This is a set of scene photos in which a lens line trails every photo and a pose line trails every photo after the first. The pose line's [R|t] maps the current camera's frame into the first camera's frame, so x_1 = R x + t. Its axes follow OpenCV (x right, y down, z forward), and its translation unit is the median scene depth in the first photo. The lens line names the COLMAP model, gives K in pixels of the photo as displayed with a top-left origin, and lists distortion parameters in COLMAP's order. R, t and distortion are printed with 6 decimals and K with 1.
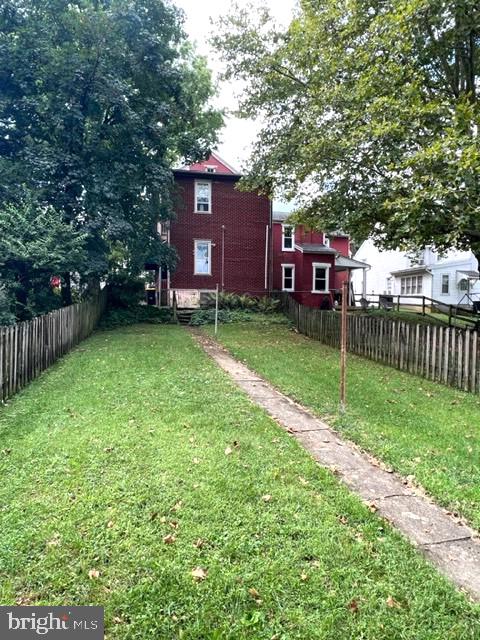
lens RADIAL K [[400.3, 0, 238.2], [0, 400.3, 315.8], [0, 0, 1]] dist [0.003690, -0.004931]
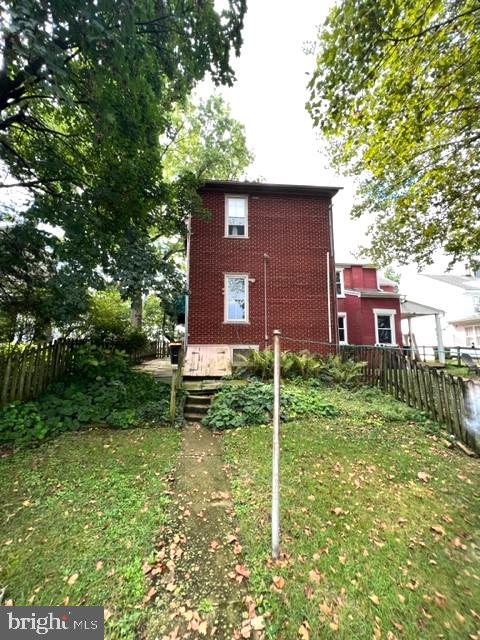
lens RADIAL K [[258.6, 0, 240.1], [0, 258.6, 317.0], [0, 0, 1]] dist [-0.002051, 0.000783]
pose [[0.994904, -0.022393, -0.098312, -0.040625], [0.006369, 0.987036, -0.160373, -0.043273], [0.100628, 0.158929, 0.982148, 0.582624]]
